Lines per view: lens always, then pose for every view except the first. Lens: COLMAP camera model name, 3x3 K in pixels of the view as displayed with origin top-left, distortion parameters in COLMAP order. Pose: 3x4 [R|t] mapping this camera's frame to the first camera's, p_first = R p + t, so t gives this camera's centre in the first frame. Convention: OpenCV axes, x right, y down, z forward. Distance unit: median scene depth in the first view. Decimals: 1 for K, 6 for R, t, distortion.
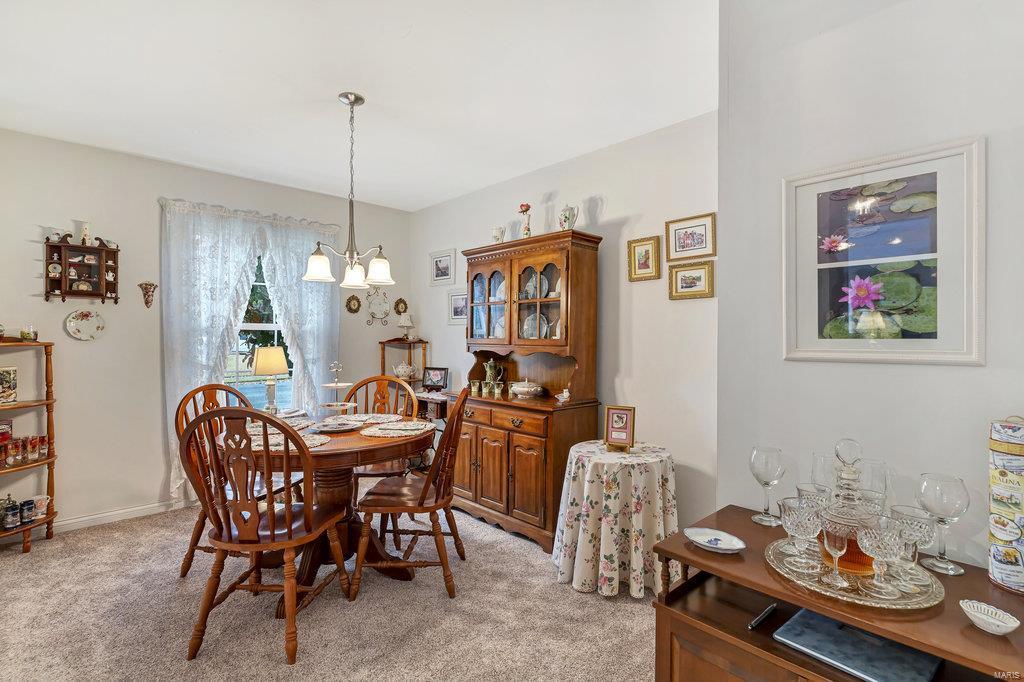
lens RADIAL K [[494.9, 0, 510.8], [0, 494.9, 341.0], [0, 0, 1]] dist [-0.000523, 0.000185]
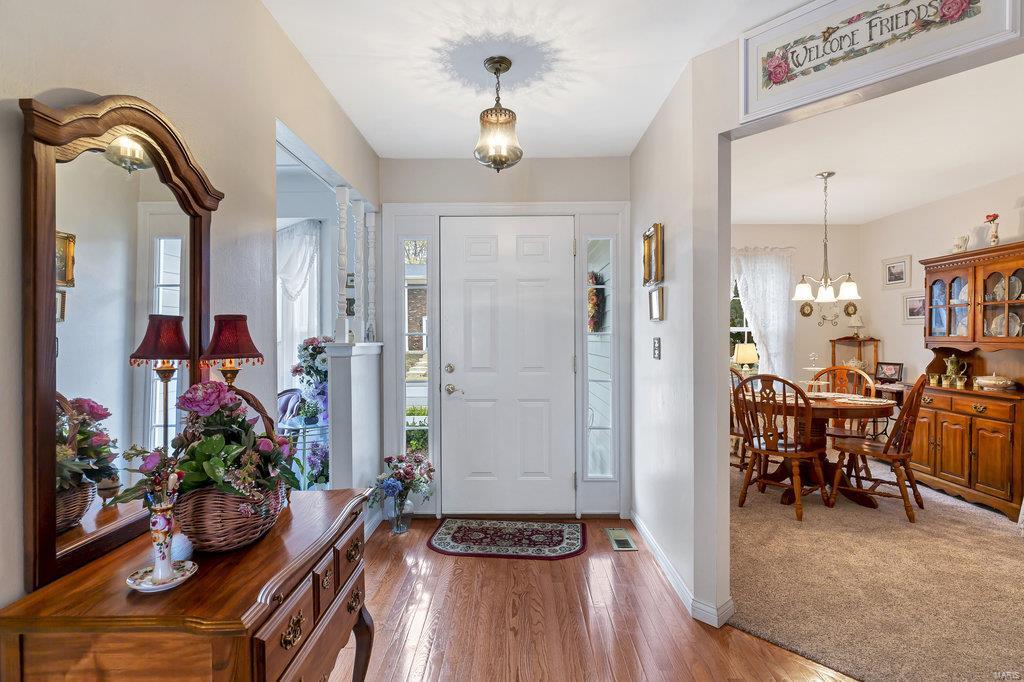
lens RADIAL K [[518.5, 0, 508.3], [0, 518.5, 341.3], [0, 0, 1]] dist [-0.003301, 0.000413]
pose [[0.722828, -0.000759, -0.691028, 0.044770], [0.001755, 0.999998, 0.000737, 0.003209], [0.691026, -0.001745, 0.722828, -0.565269]]
